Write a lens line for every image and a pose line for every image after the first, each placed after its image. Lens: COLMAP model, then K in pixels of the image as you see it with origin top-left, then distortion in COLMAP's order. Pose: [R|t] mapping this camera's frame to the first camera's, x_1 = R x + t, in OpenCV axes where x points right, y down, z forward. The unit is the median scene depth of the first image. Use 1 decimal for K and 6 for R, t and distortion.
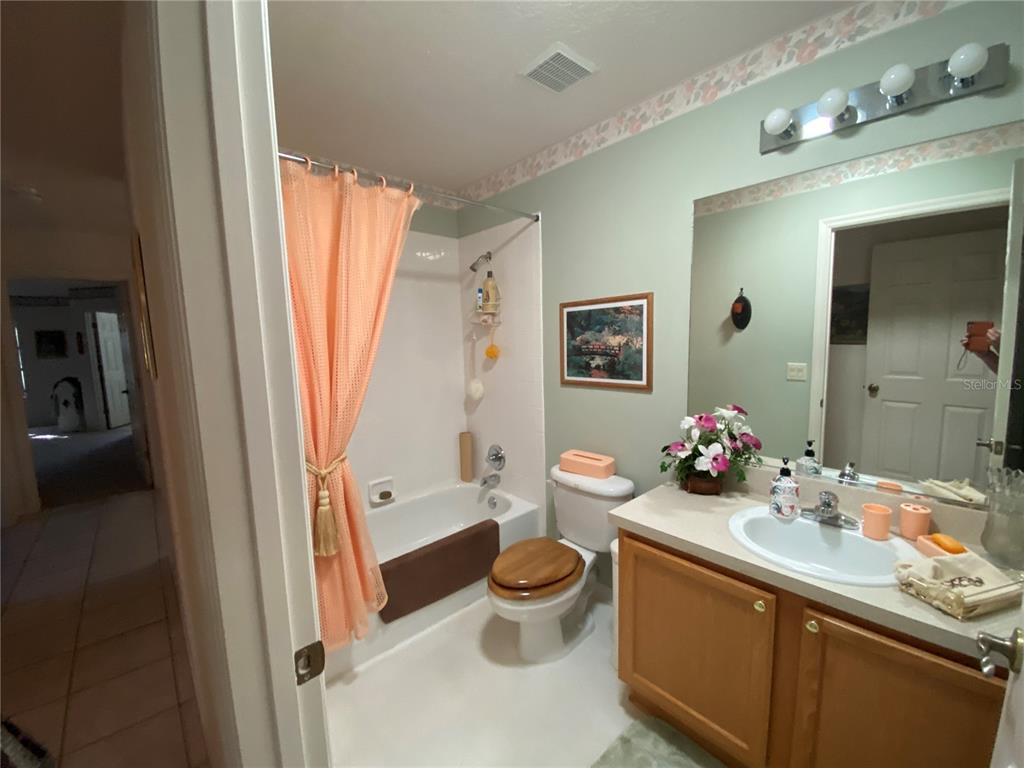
lens RADIAL K [[411.8, 0, 512.7], [0, 411.8, 384.5], [0, 0, 1]] dist [-0.004444, -0.004089]
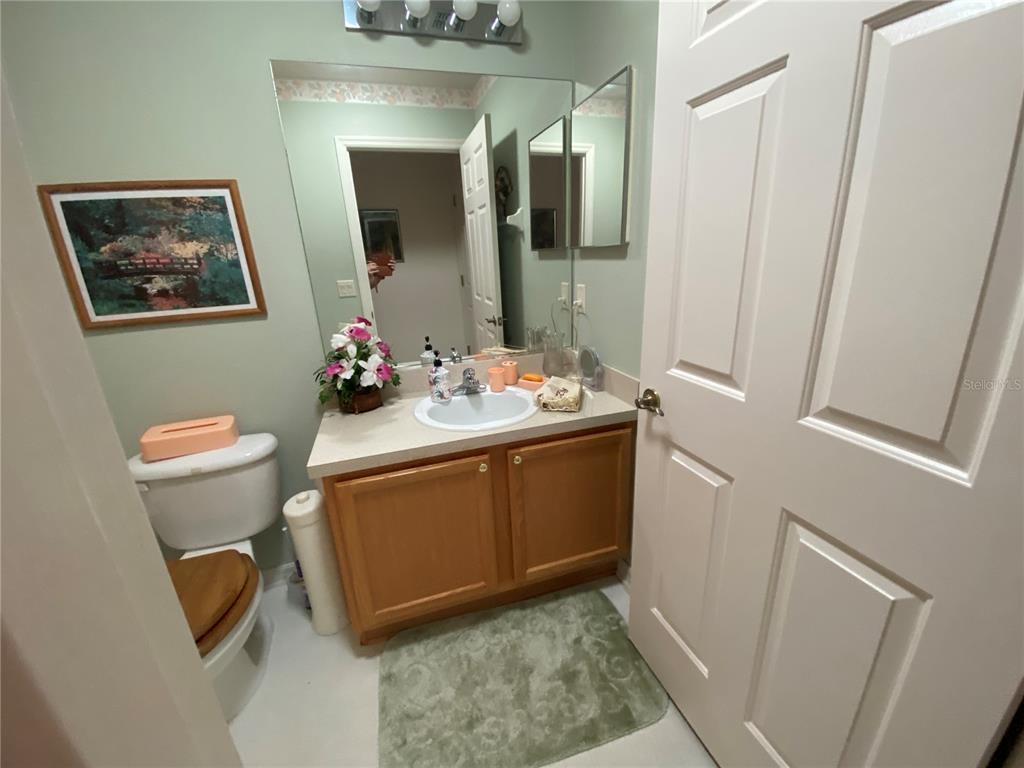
lens RADIAL K [[411.8, 0, 512.1], [0, 411.8, 387.8], [0, 0, 1]] dist [-0.004444, -0.004089]
pose [[0.414237, -0.278015, 0.866669, -0.184511], [0.139636, 0.960346, 0.241324, 0.024886], [-0.899394, 0.021053, 0.436631, 0.232349]]
